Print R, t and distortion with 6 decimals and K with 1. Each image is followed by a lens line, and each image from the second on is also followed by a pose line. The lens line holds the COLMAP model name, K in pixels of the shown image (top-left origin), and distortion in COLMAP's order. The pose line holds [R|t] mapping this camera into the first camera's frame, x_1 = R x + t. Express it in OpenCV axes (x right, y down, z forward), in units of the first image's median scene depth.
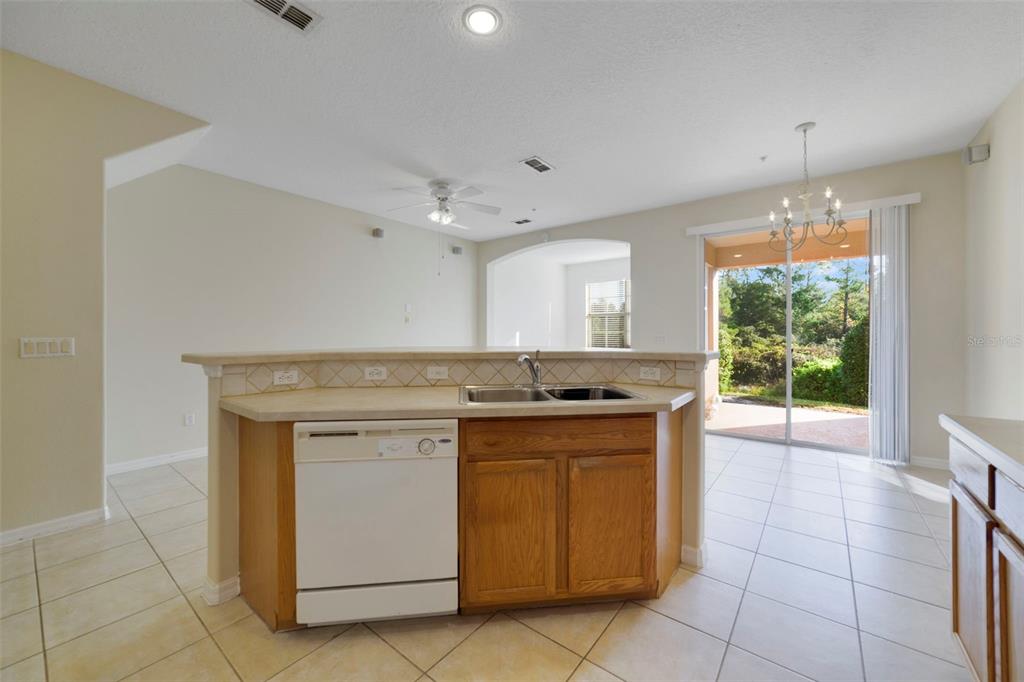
lens RADIAL K [[396.6, 0, 513.6], [0, 396.6, 331.6], [0, 0, 1]] dist [-0.011813, 0.000859]
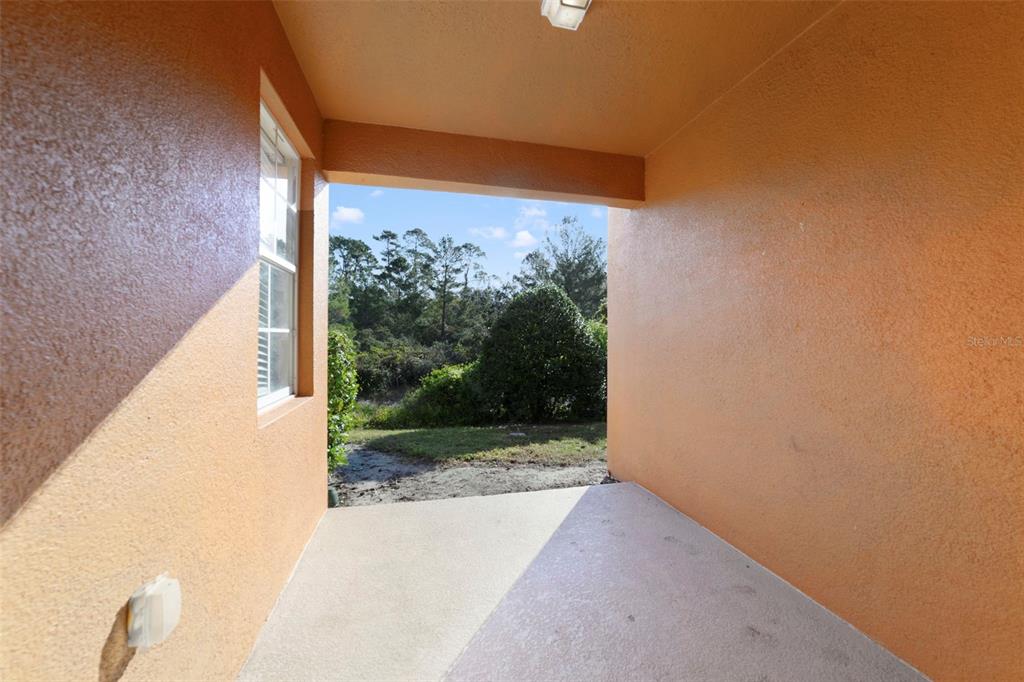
lens RADIAL K [[396.6, 0, 514.1], [0, 396.6, 336.9], [0, 0, 1]] dist [-0.011813, 0.000859]
pose [[0.621369, 0.000527, 0.783518, 0.092900], [-0.005440, 0.999979, 0.003642, 0.000221], [-0.783499, -0.006525, 0.621359, 0.173892]]
